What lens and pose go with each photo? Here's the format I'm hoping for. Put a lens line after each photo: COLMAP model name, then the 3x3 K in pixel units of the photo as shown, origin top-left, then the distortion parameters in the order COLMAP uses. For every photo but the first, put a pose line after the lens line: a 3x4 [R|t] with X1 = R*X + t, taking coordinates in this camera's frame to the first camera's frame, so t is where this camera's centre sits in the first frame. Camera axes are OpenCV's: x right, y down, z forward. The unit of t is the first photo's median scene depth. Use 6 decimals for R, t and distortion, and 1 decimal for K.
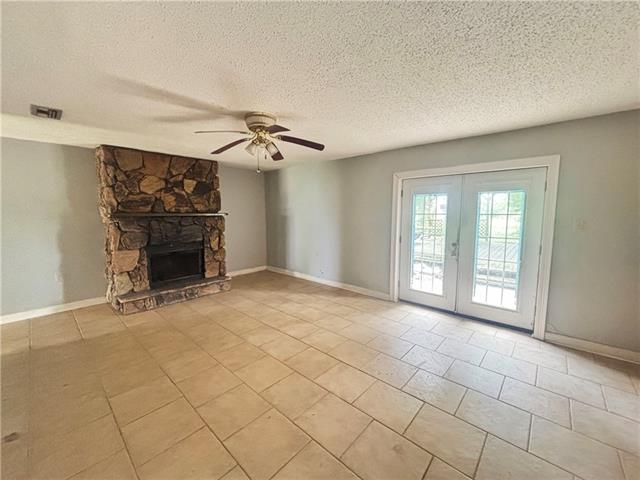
lens RADIAL K [[251.7, 0, 320.0], [0, 251.7, 240.0], [0, 0, 1]] dist [0.000237, 0.000142]
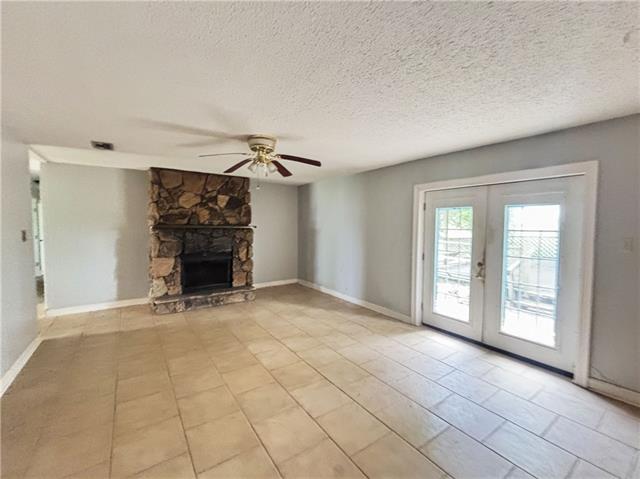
lens RADIAL K [[266.7, 0, 320.0], [0, 266.7, 239.5], [0, 0, 1]] dist [0.000864, -0.000052]
pose [[0.976102, 0.021019, -0.216294, 0.181557], [-0.033399, 0.997996, -0.053739, 0.000537], [0.214731, 0.059678, 0.974848, -0.030796]]
